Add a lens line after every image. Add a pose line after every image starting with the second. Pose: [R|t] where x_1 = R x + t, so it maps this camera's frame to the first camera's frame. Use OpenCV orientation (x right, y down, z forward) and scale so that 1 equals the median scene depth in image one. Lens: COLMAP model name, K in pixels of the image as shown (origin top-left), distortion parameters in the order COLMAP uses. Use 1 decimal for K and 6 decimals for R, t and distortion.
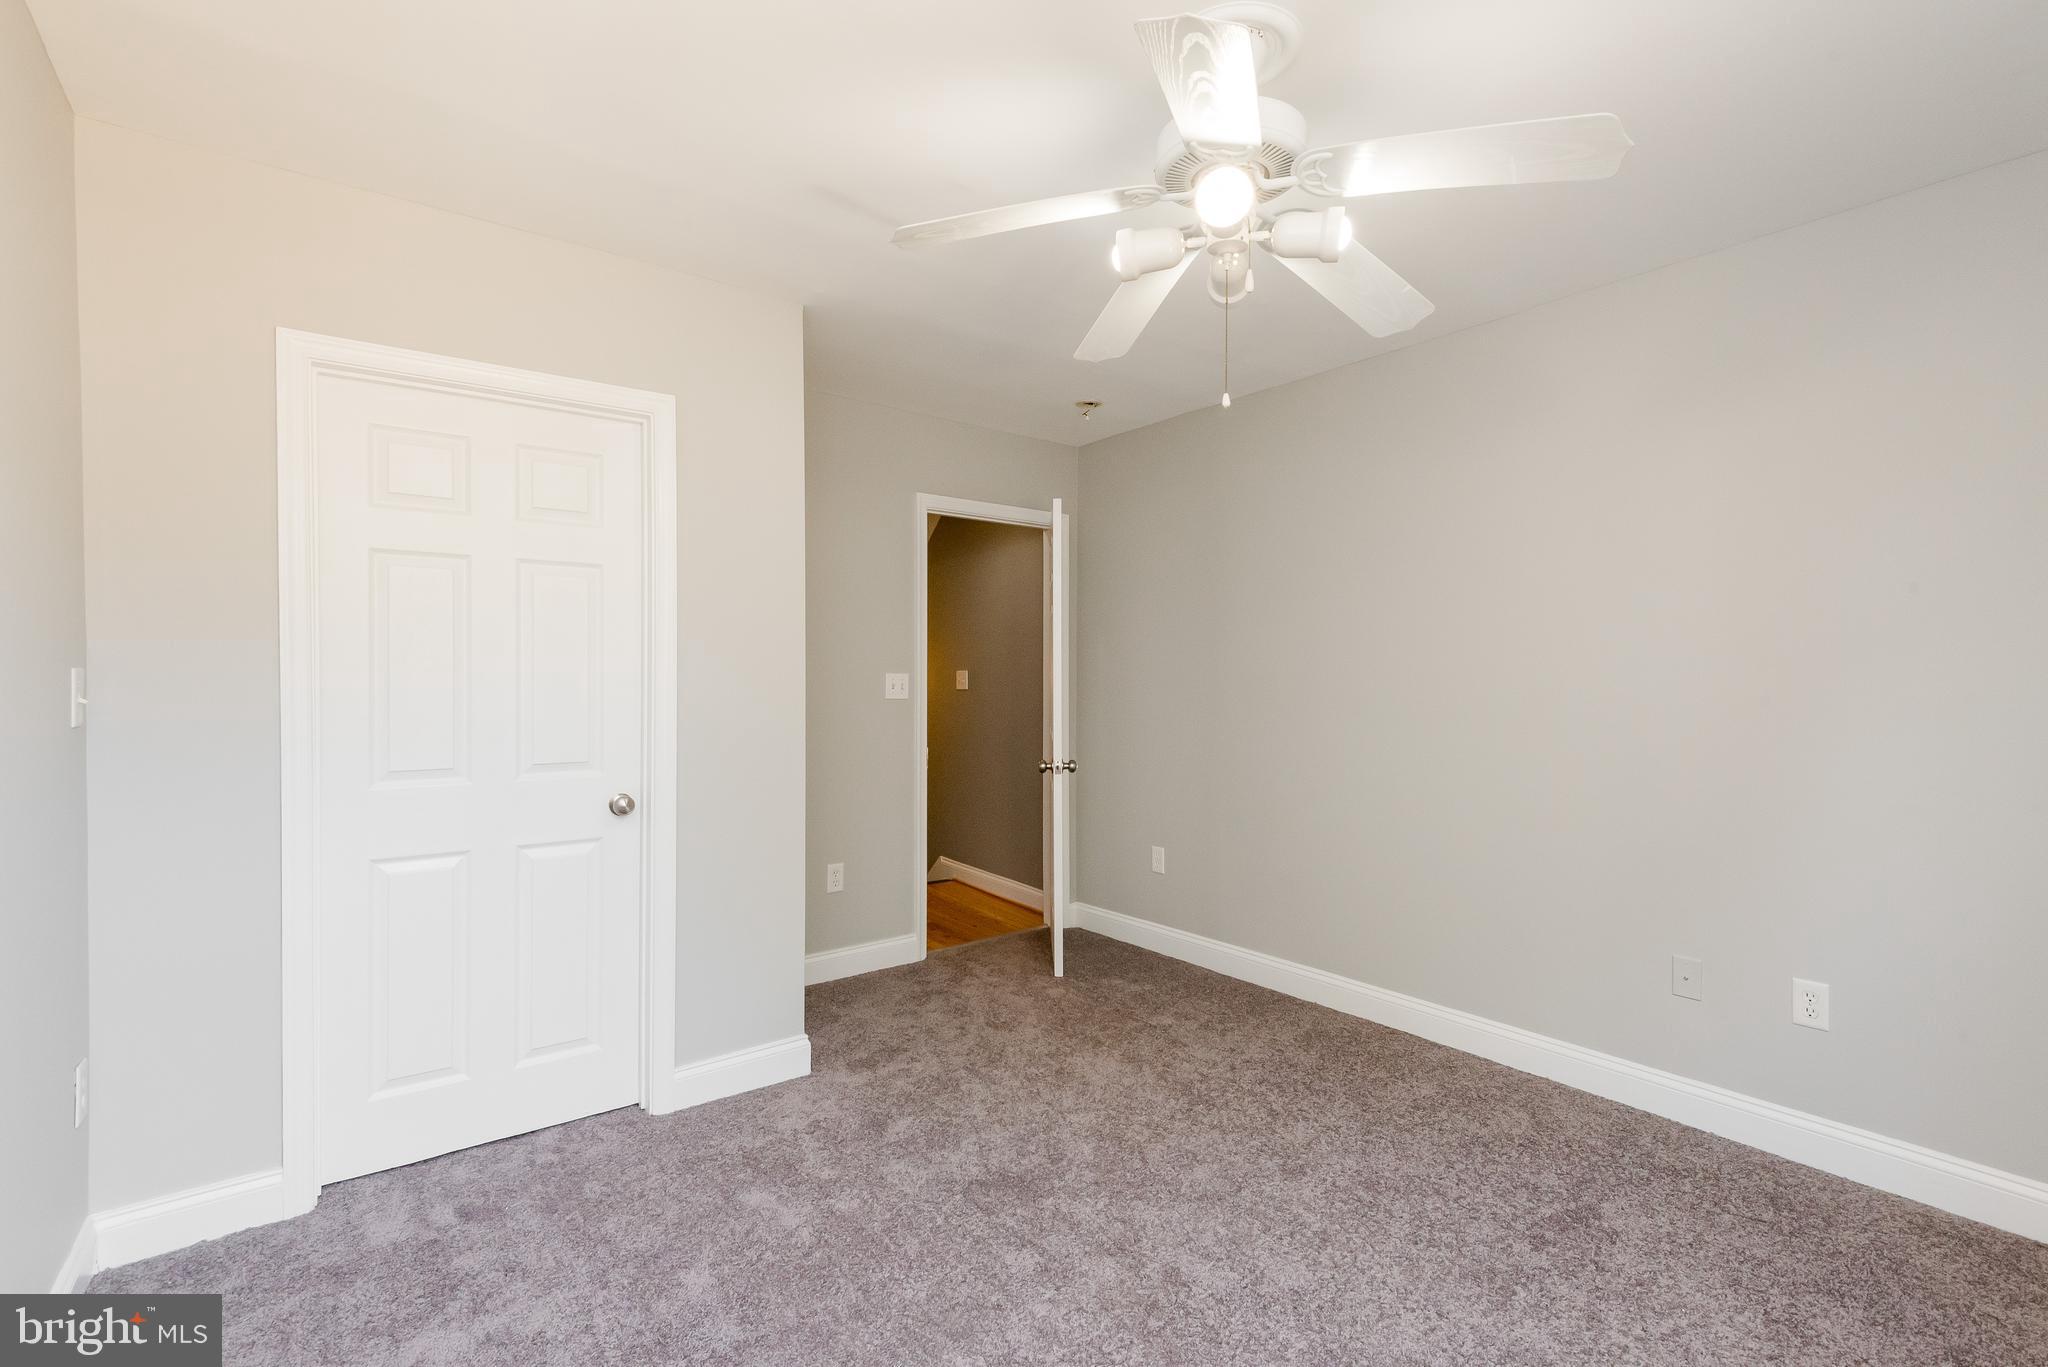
lens RADIAL K [[931.5, 0, 1068.3], [0, 931.5, 678.8], [0, 0, 1]] dist [0.047136, -0.019631]
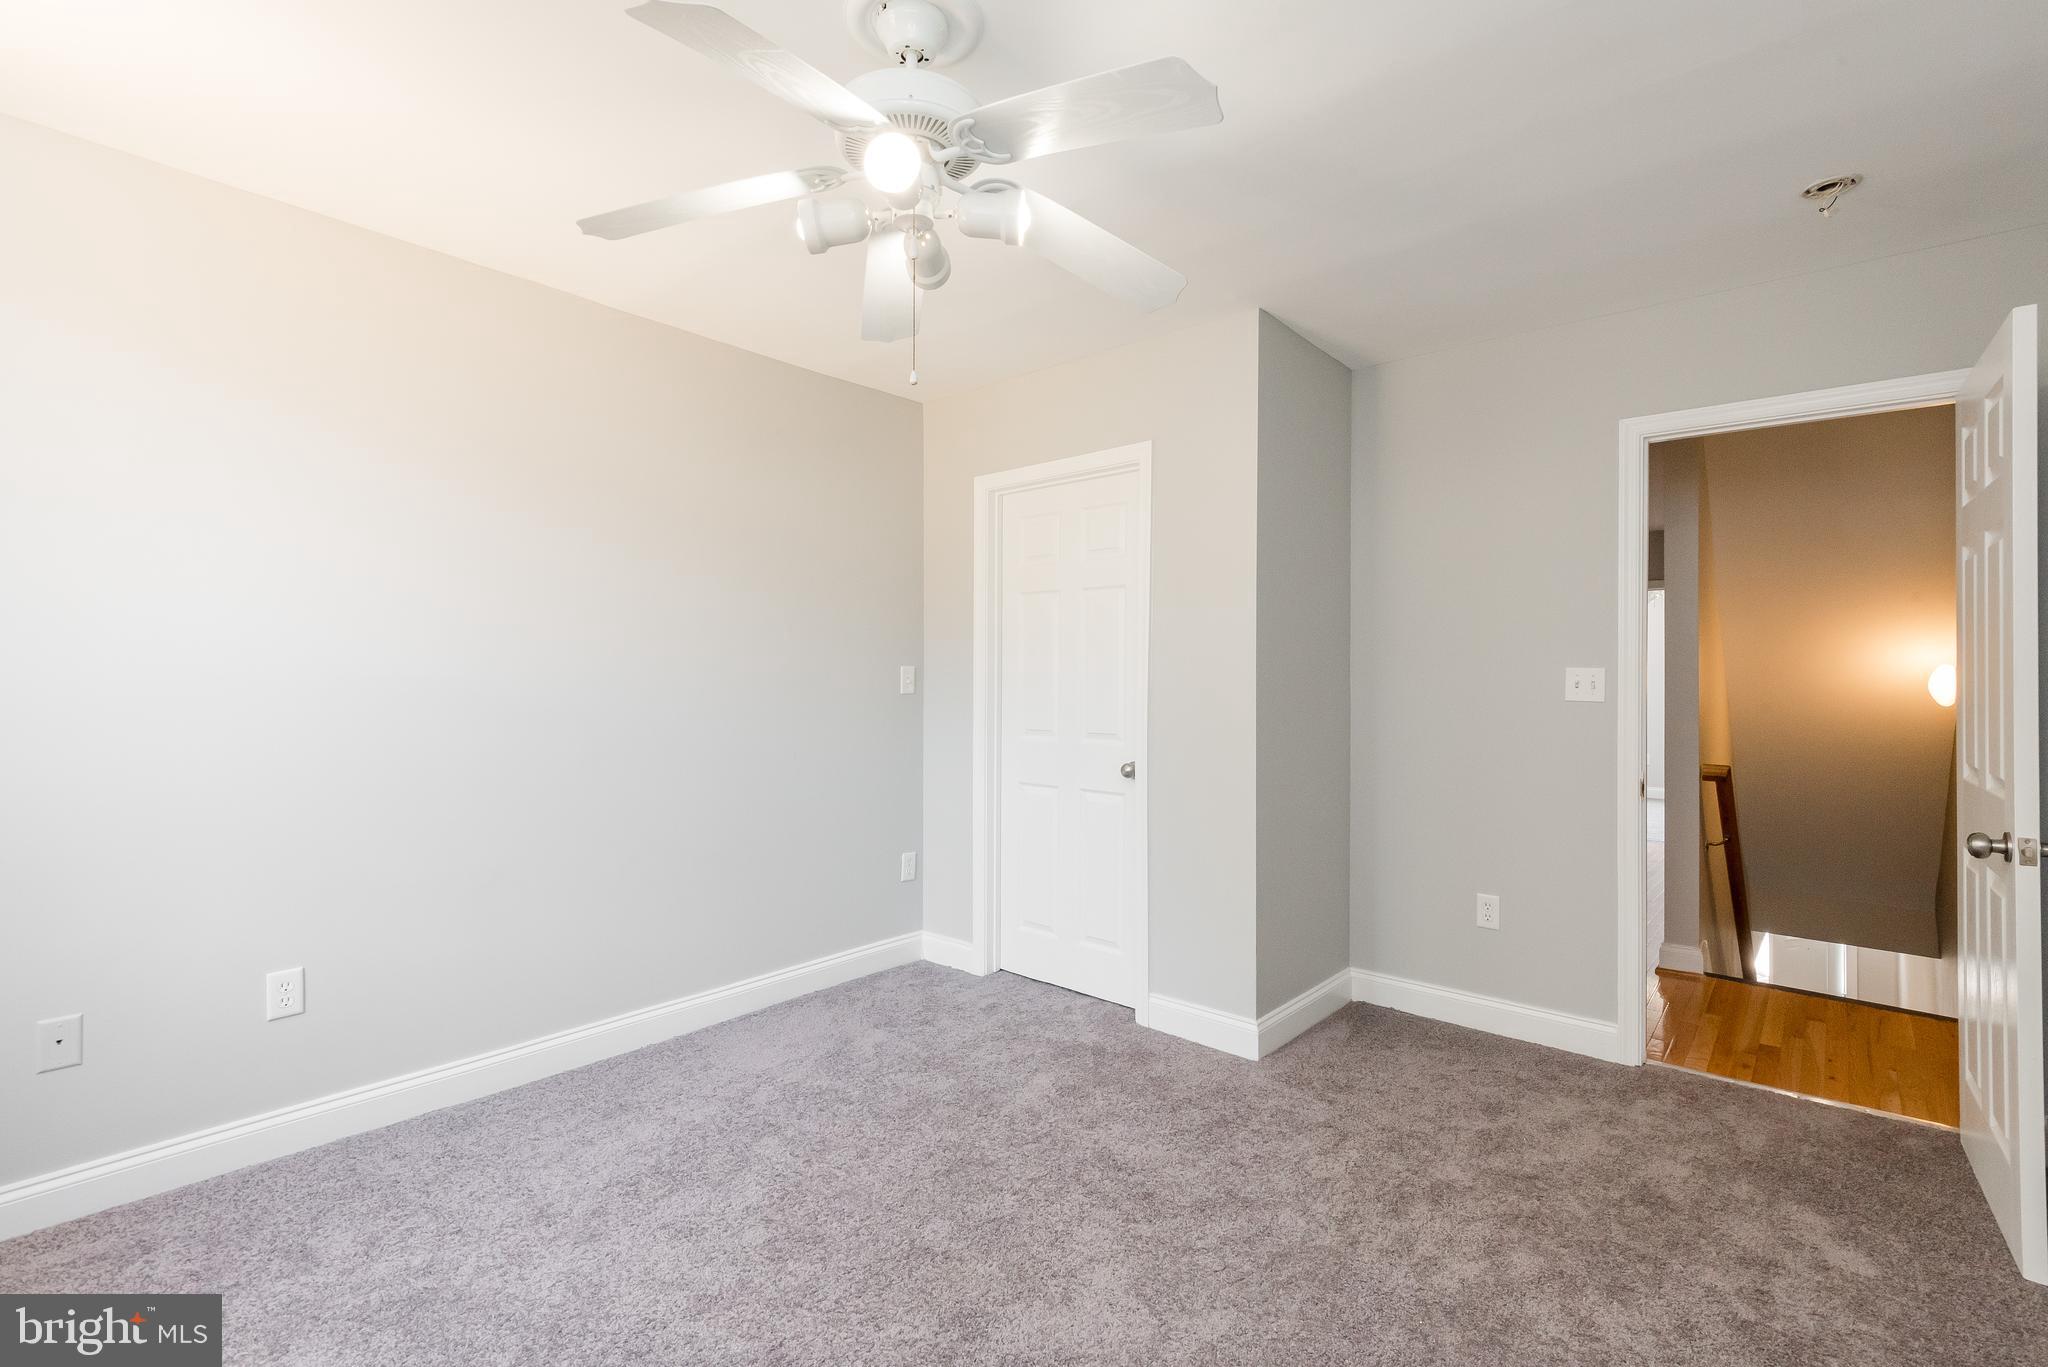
lens RADIAL K [[947.4, 0, 1017.7], [0, 947.4, 662.8], [0, 0, 1]] dist [0.047238, 0.000061]
pose [[0.180519, -0.012590, -0.983491, 0.765628], [-0.006014, 0.999885, -0.013904, 0.006798], [0.983553, 0.008424, 0.180422, 0.609893]]
